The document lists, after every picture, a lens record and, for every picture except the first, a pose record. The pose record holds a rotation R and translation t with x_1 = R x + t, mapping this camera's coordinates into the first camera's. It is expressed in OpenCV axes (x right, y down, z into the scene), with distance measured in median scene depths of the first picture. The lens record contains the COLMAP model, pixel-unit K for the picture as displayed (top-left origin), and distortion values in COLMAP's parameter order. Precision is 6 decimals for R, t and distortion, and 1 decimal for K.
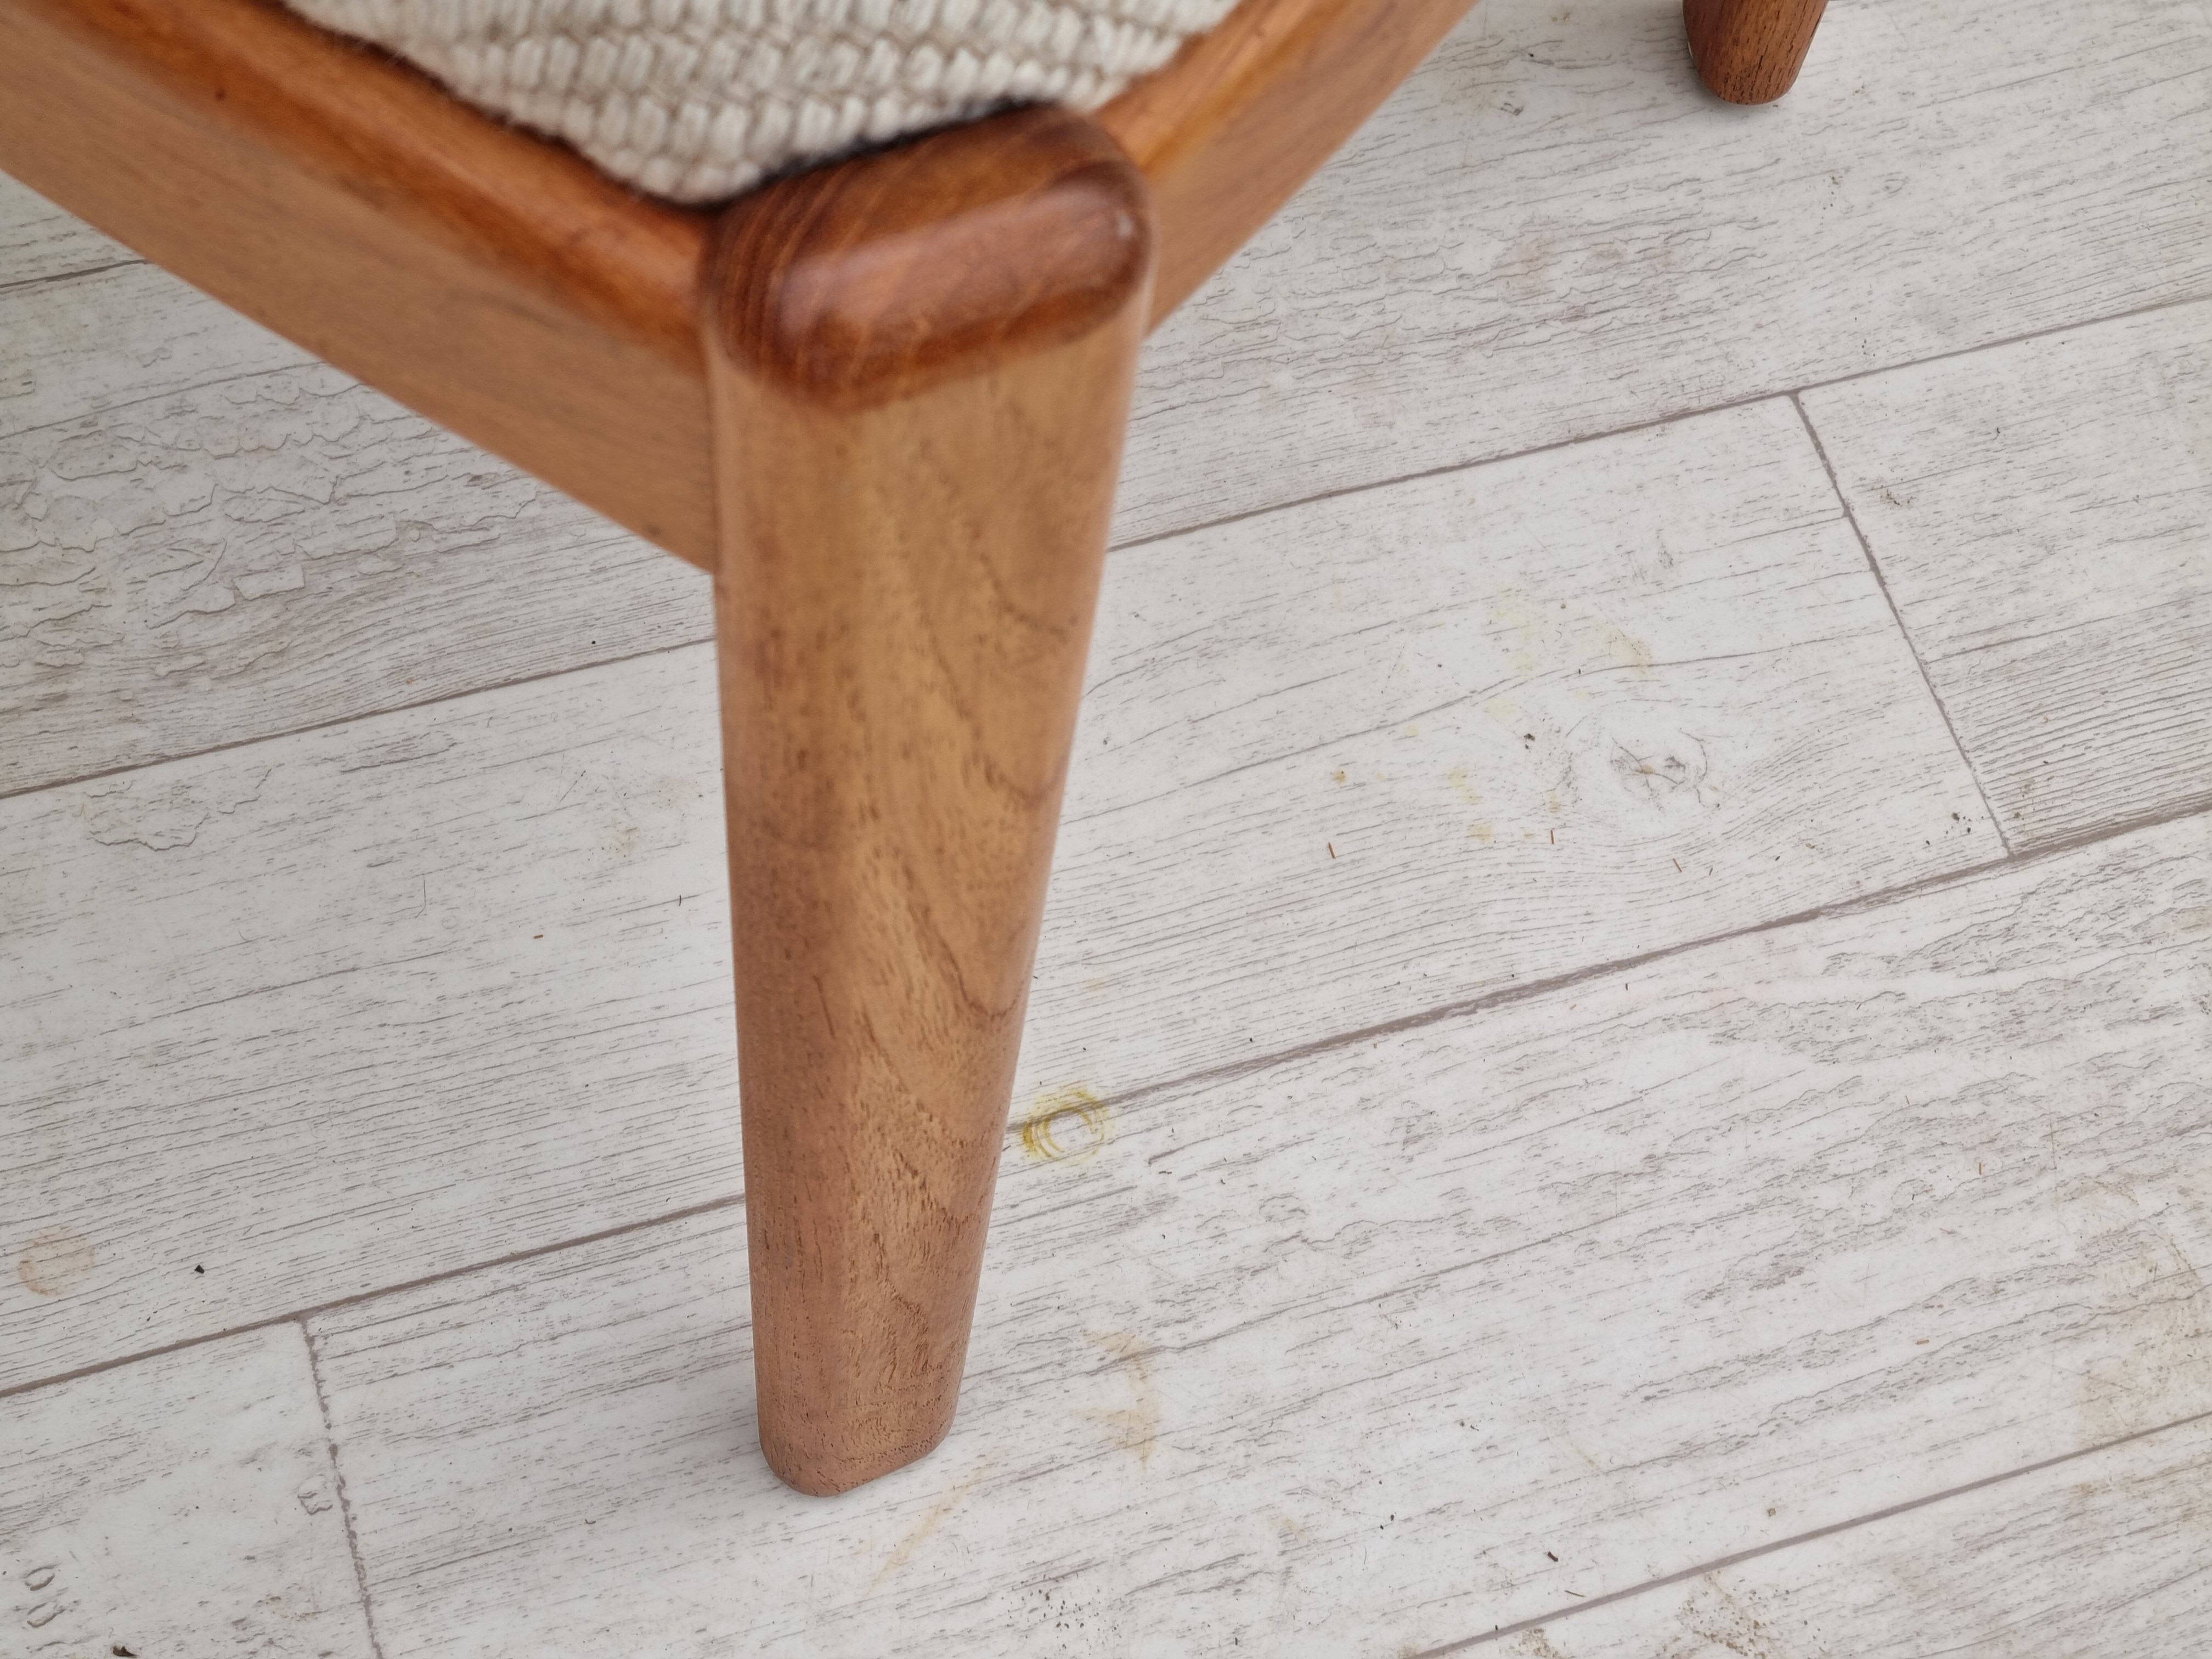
lens RADIAL K [[3396.9, 0, 1143.2], [0, 3396.9, 857.7], [0, 0, 1]] dist [0.056004, 0.000000]
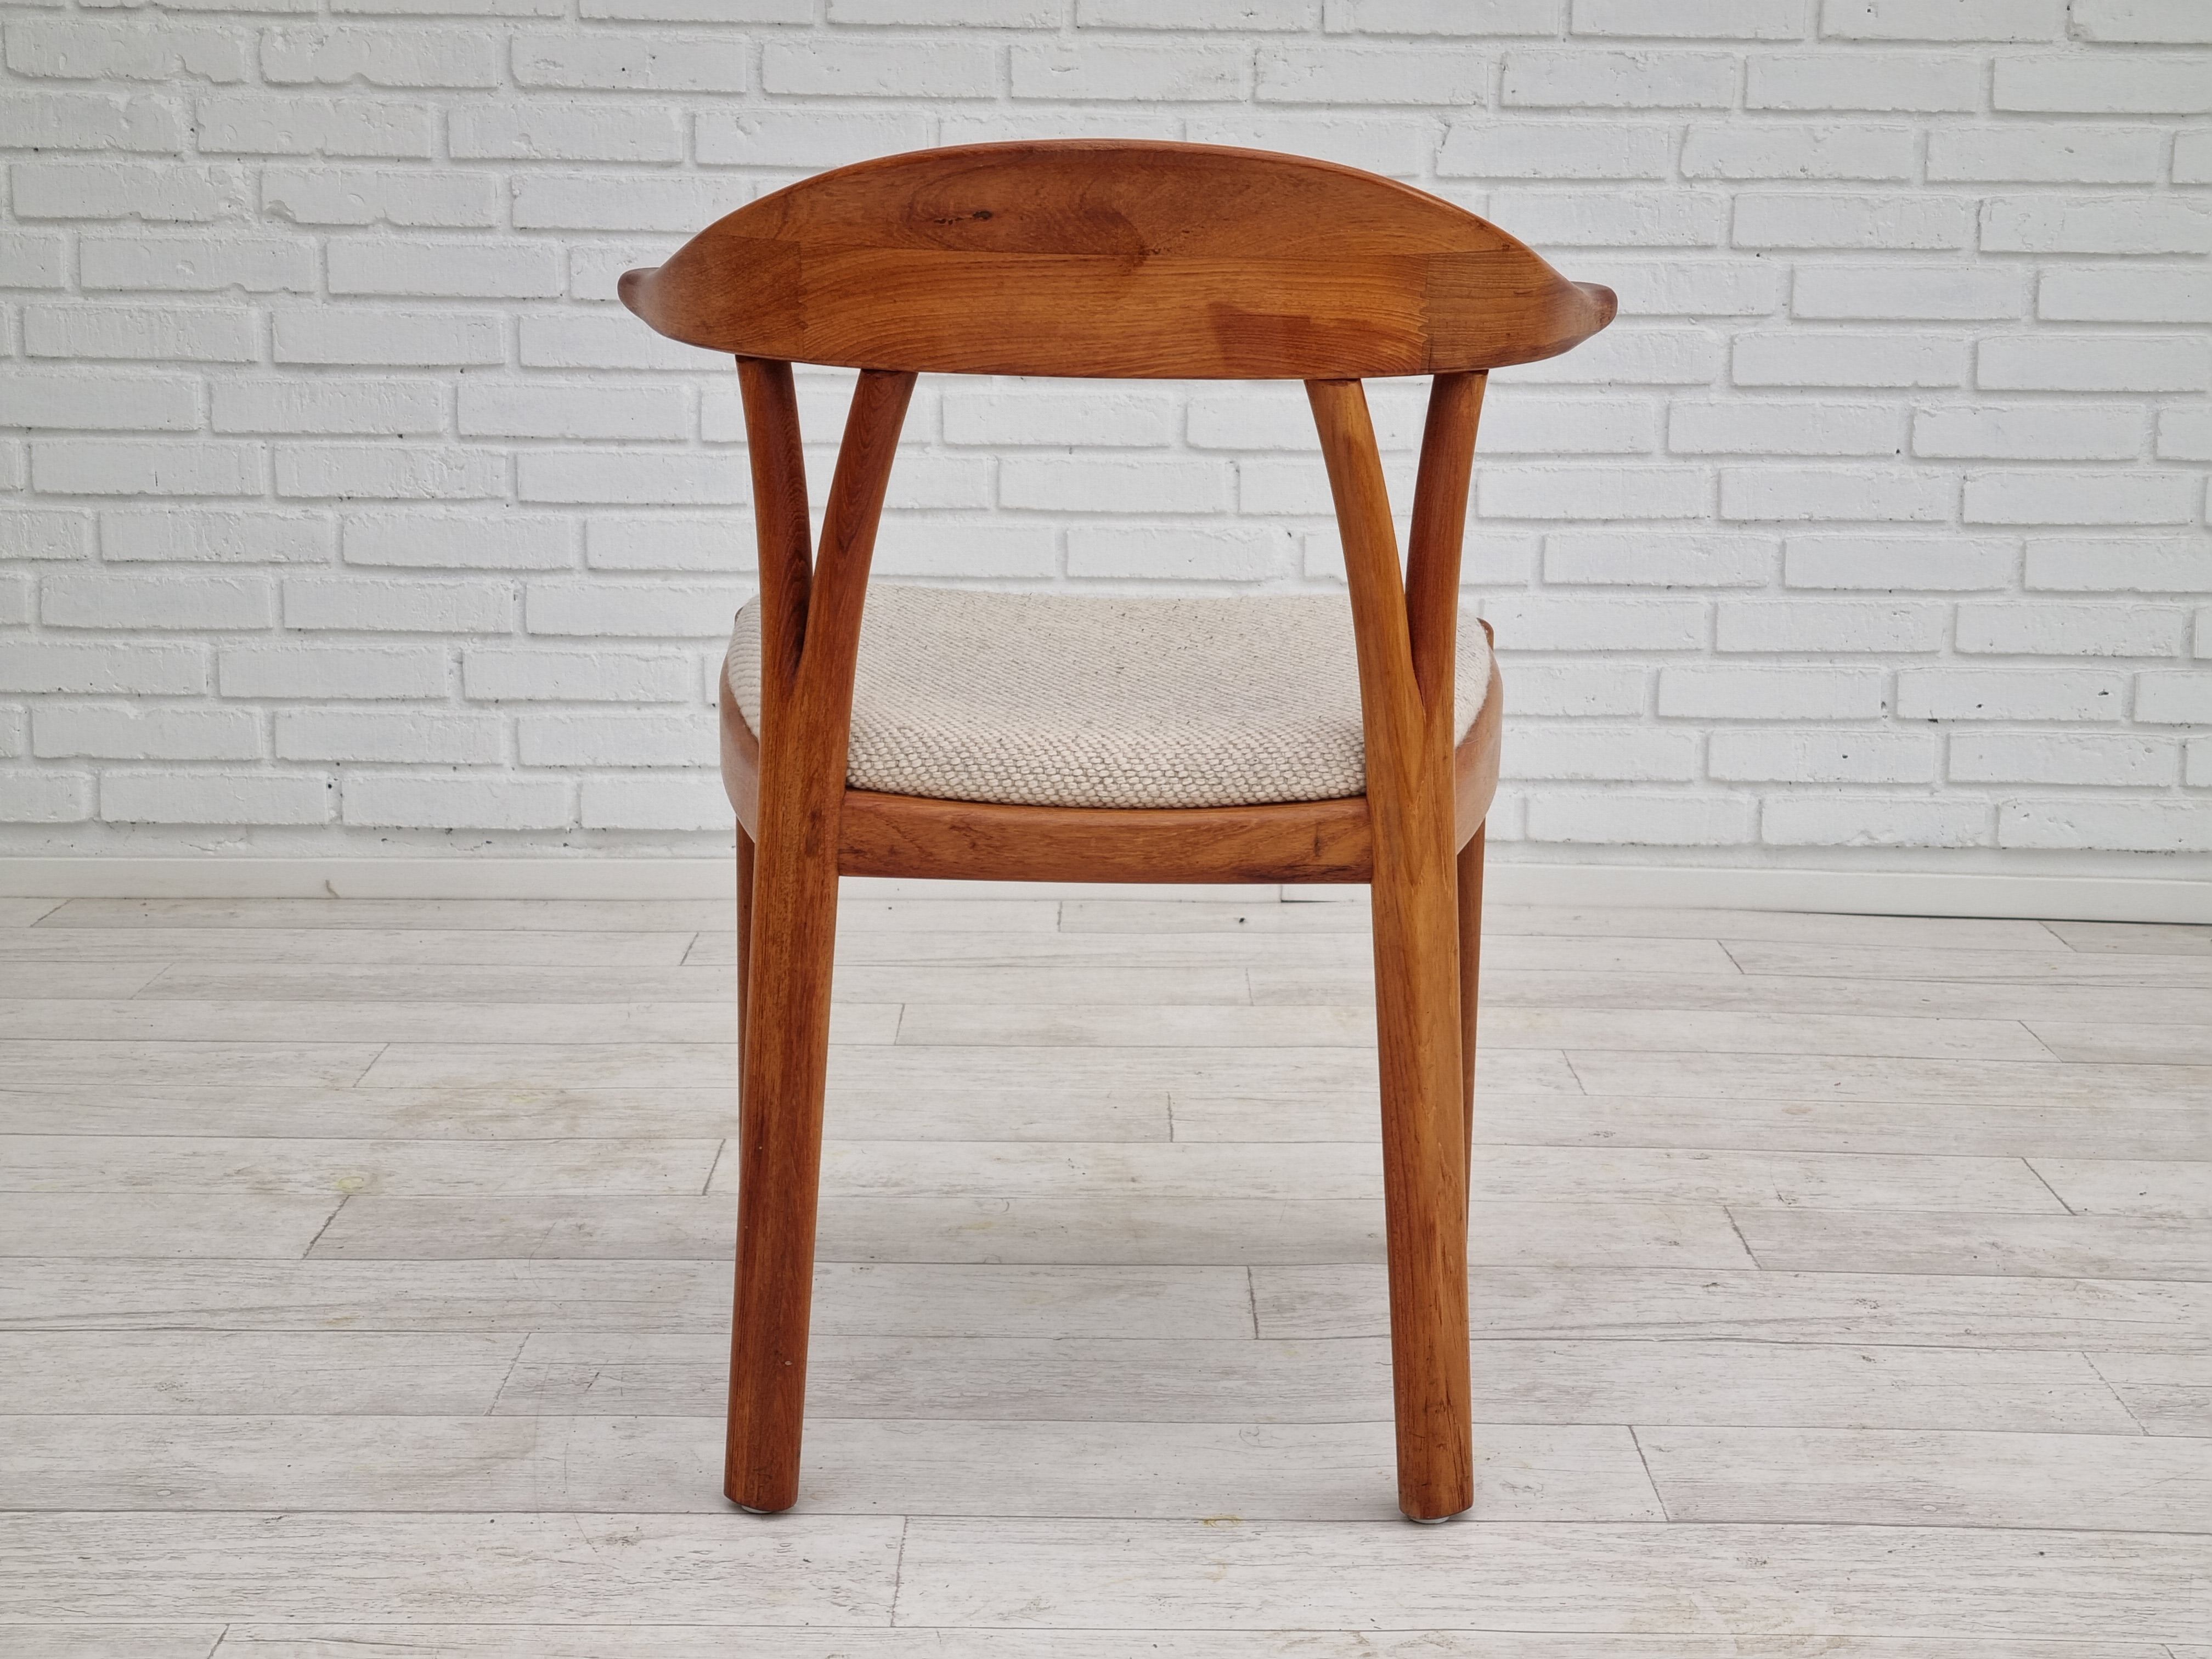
lens RADIAL K [[3396.9, 0, 1125.2], [0, 3396.9, 828.3], [0, 0, 1]] dist [0.056004, 0.000000]
pose [[0.948785, -0.026787, -0.314785, 0.659980], [-0.236019, 0.602243, -0.762626, 1.582863], [0.210006, 0.797863, 0.565077, -0.735363]]
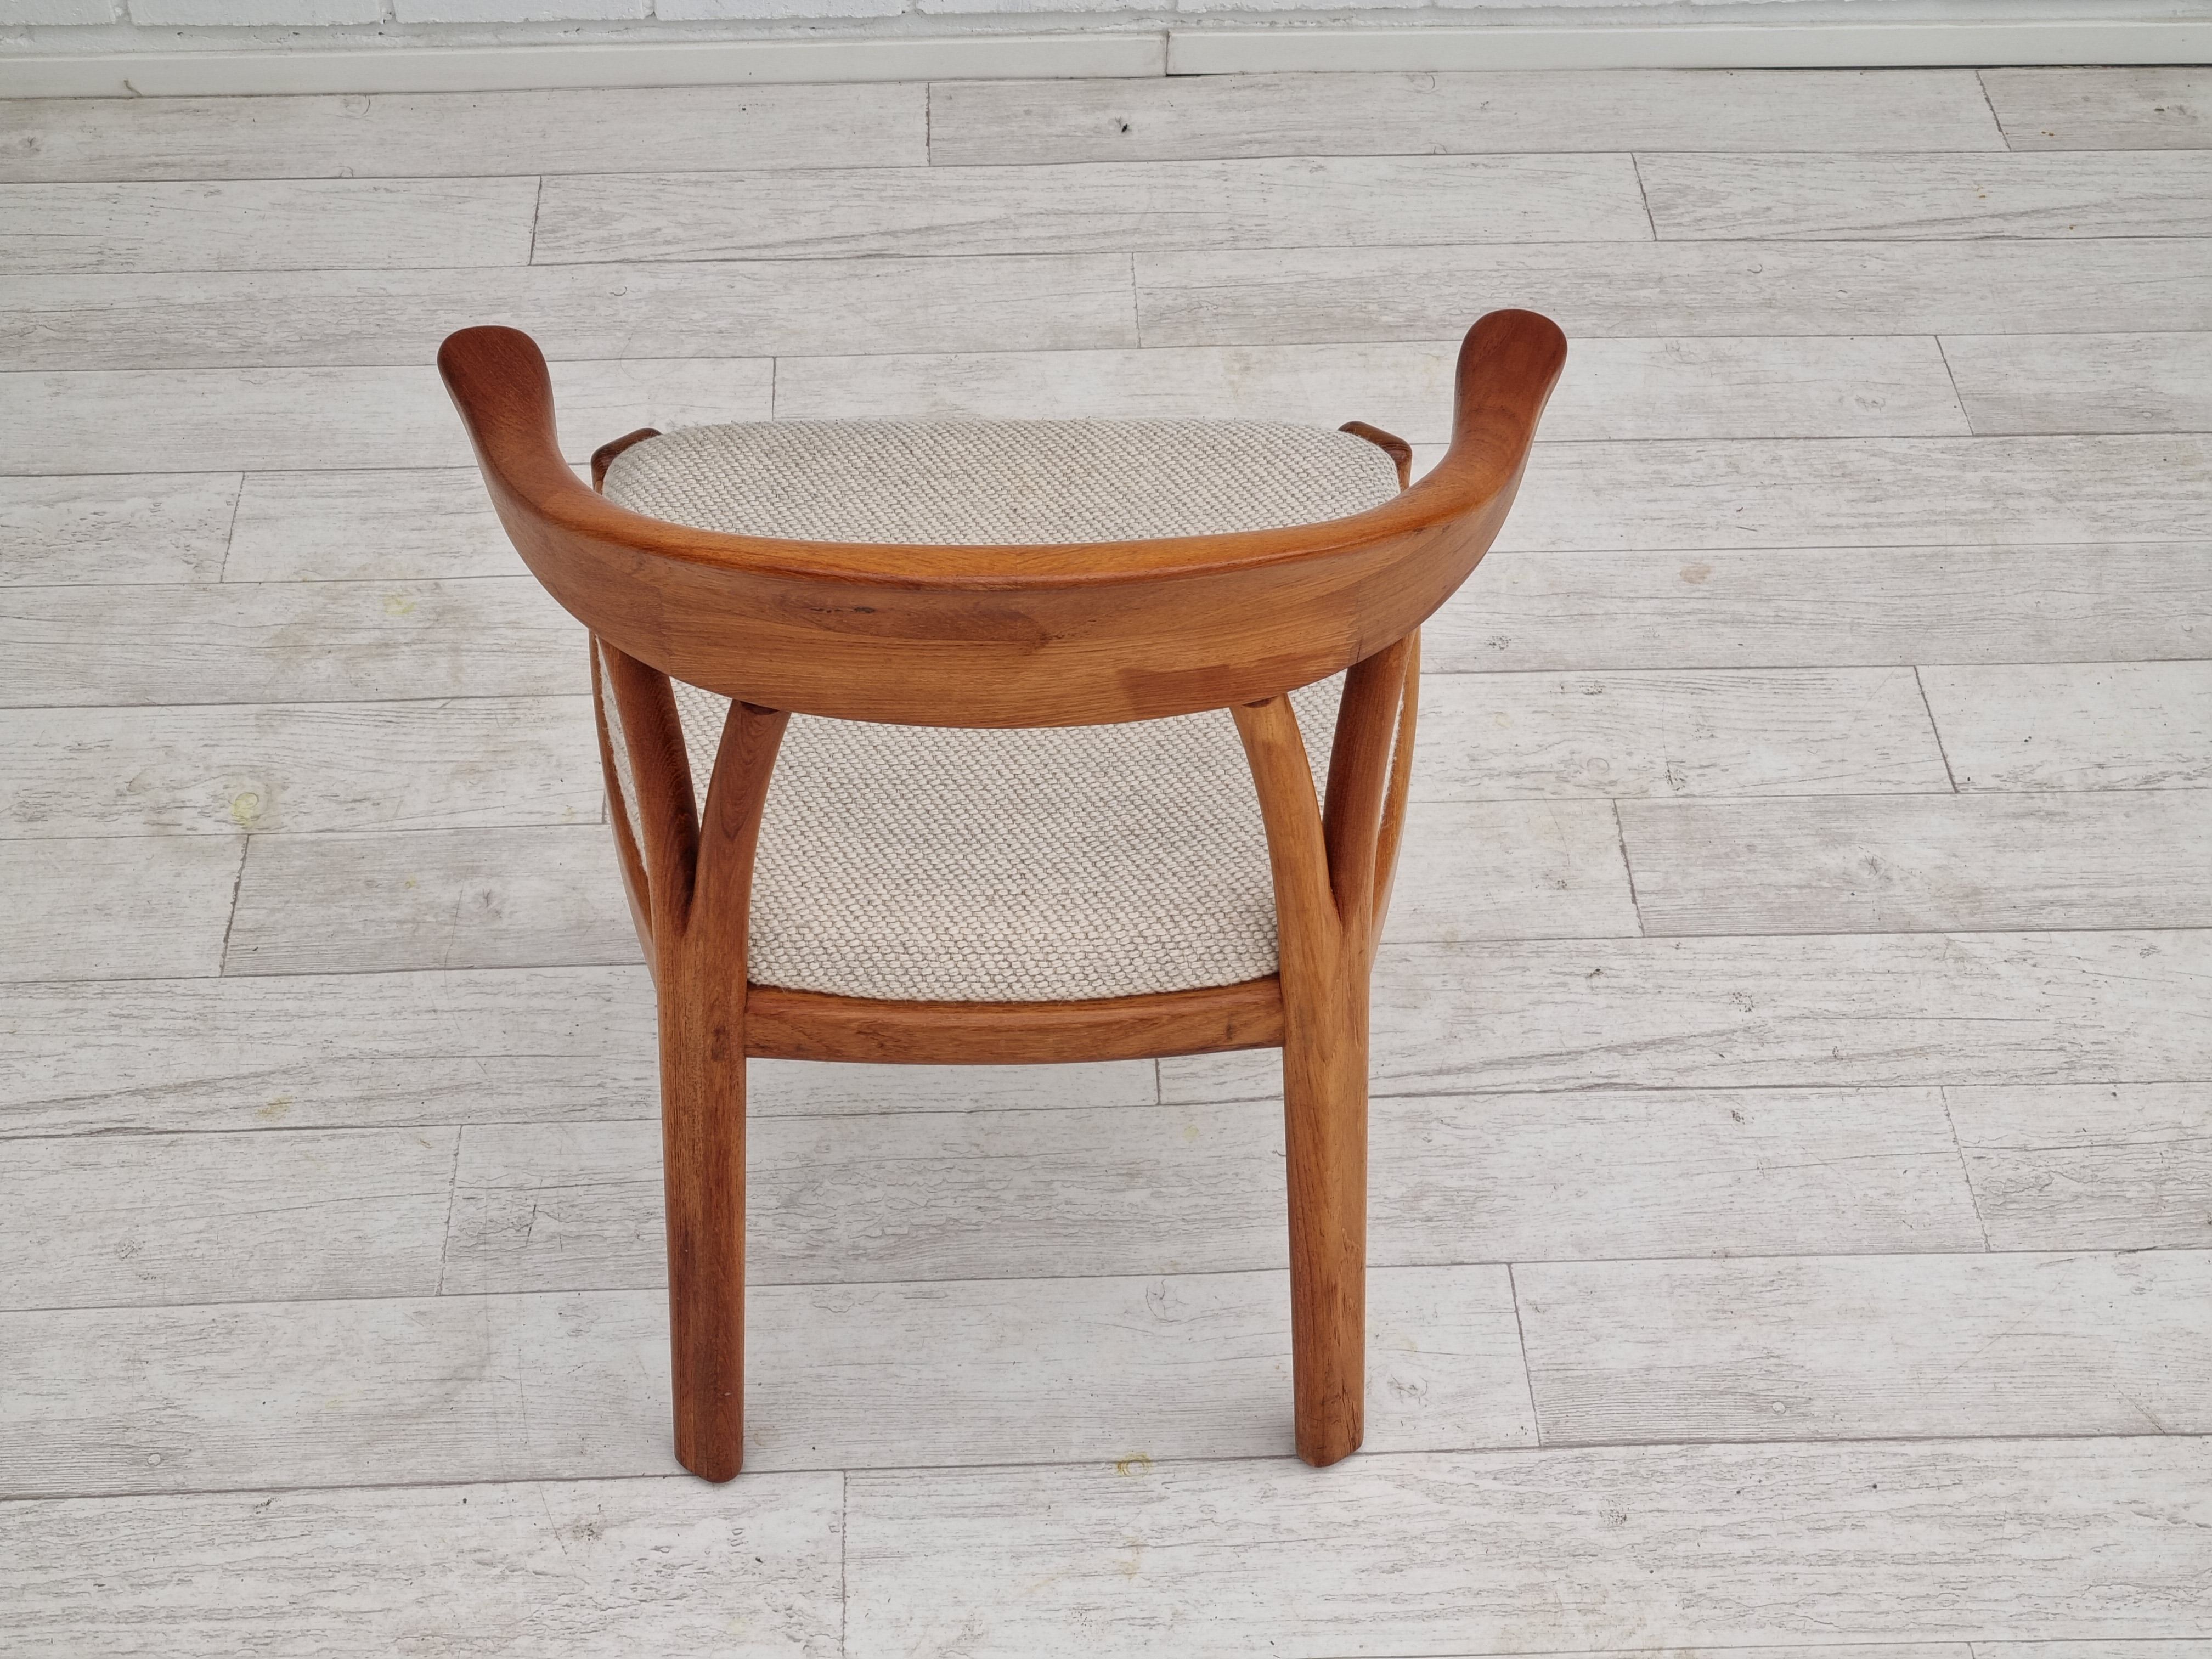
lens RADIAL K [[3396.9, 0, 1082.7], [0, 3396.9, 883.3], [0, 0, 1]] dist [0.056004, 0.000000]
pose [[0.958440, 0.121896, -0.257942, 0.544035], [-0.201345, 0.929551, -0.308860, 0.465873], [0.202122, 0.347959, 0.915462, -1.517185]]
